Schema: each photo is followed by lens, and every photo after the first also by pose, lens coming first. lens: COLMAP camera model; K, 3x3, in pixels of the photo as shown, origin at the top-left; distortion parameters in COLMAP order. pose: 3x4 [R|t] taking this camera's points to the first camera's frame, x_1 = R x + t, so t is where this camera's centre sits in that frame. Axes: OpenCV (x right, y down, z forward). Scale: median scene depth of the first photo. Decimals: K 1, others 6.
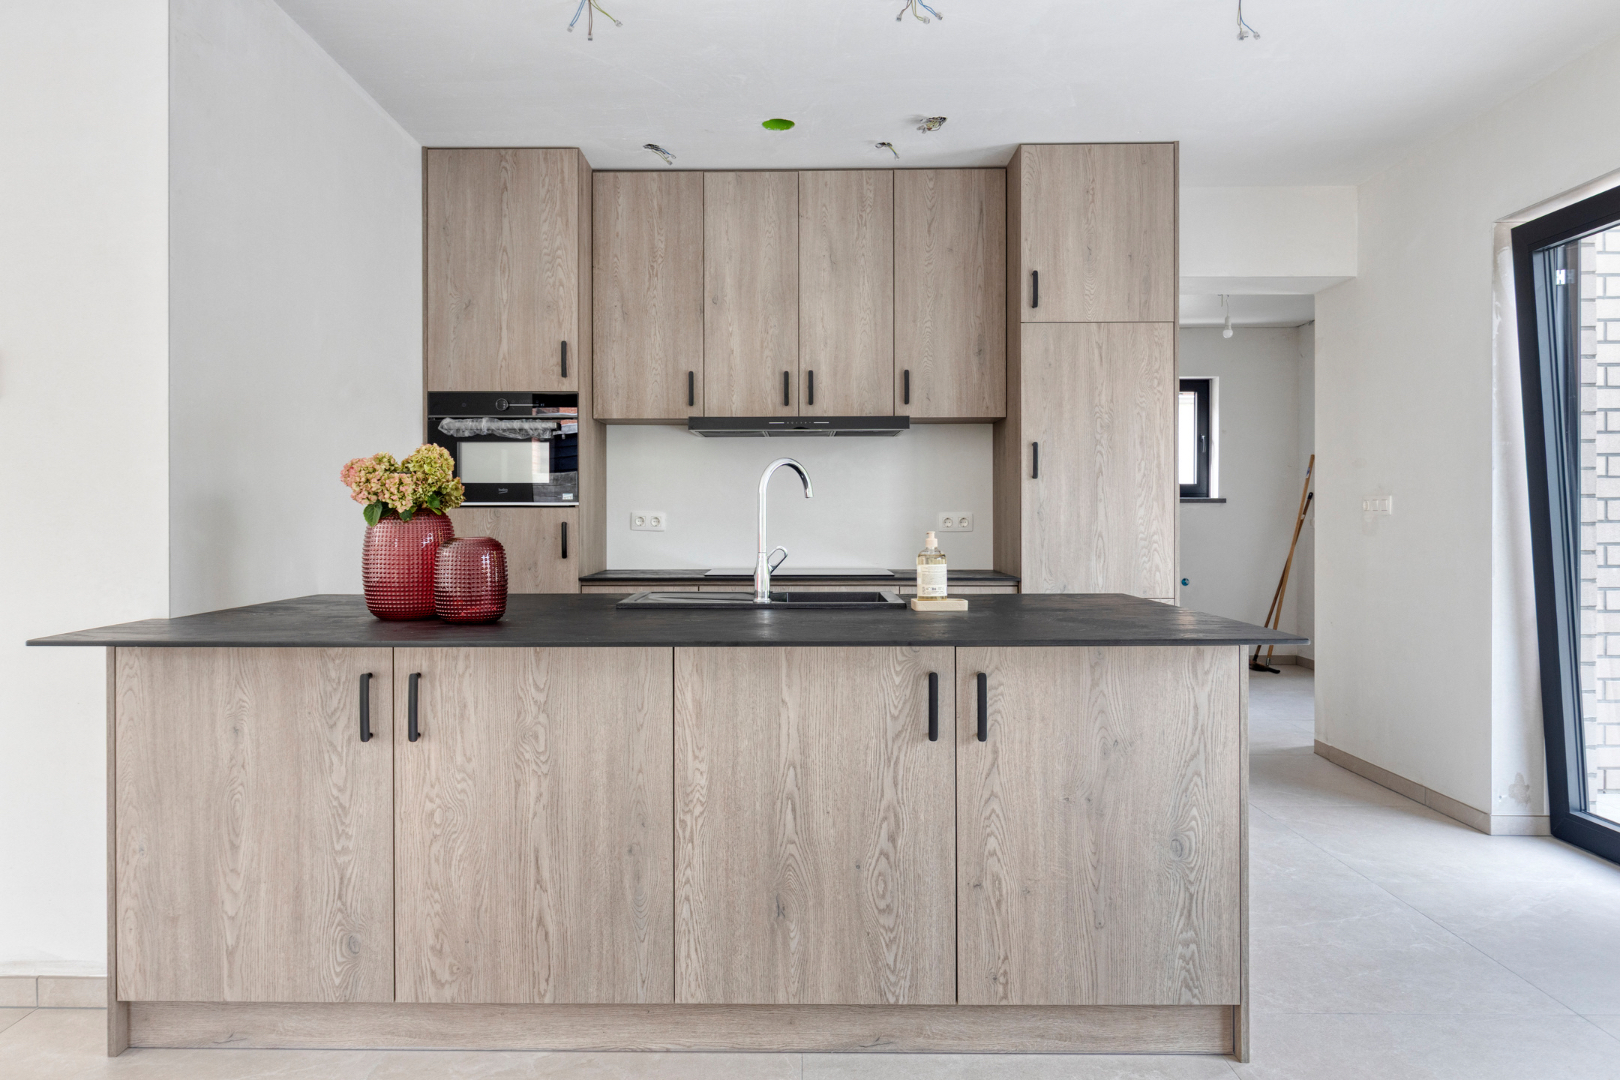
lens RADIAL K [[1082.4, 0, 786.0], [0, 1082.4, 515.8], [0, 0, 1]] dist [-0.000474, -0.003475]
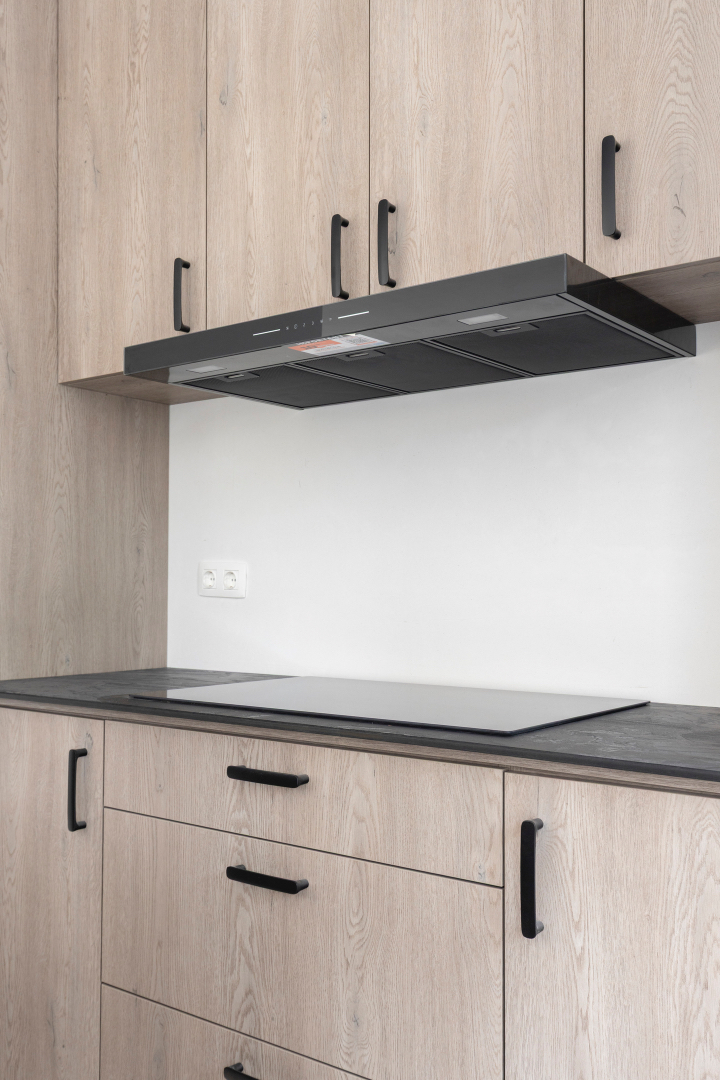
lens RADIAL K [[1057.8, 0, 355.6], [0, 1057.8, 550.3], [0, 0, 1]] dist [0.007997, 0.000000]
pose [[0.798669, -0.018761, -0.601478, 0.290646], [0.001293, 0.999565, -0.029461, 0.007659], [0.601770, 0.022752, 0.798346, 0.803644]]
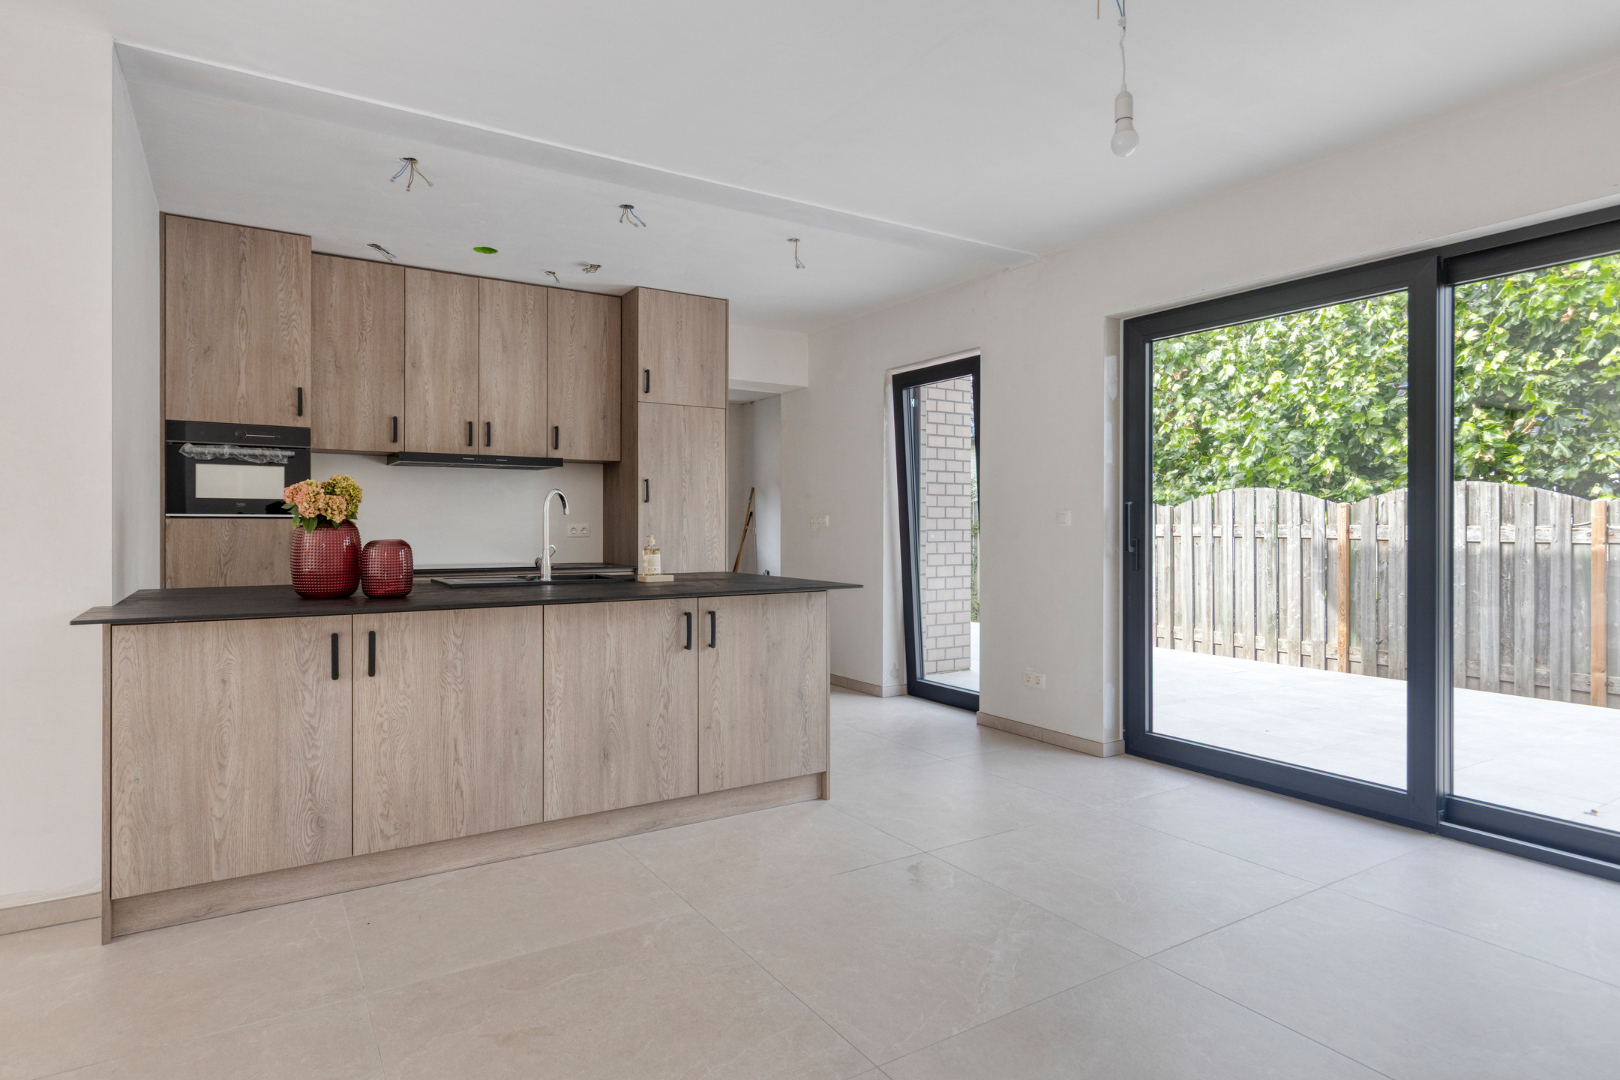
lens RADIAL K [[881.3, 0, 796.2], [0, 881.3, 524.3], [0, 0, 1]] dist [0.003557, 0.000952]
pose [[0.839059, 0.003560, 0.544029, -0.309264], [-0.002249, 0.999993, -0.003075, 0.000662], [-0.544036, 0.001357, 0.839060, -0.202744]]
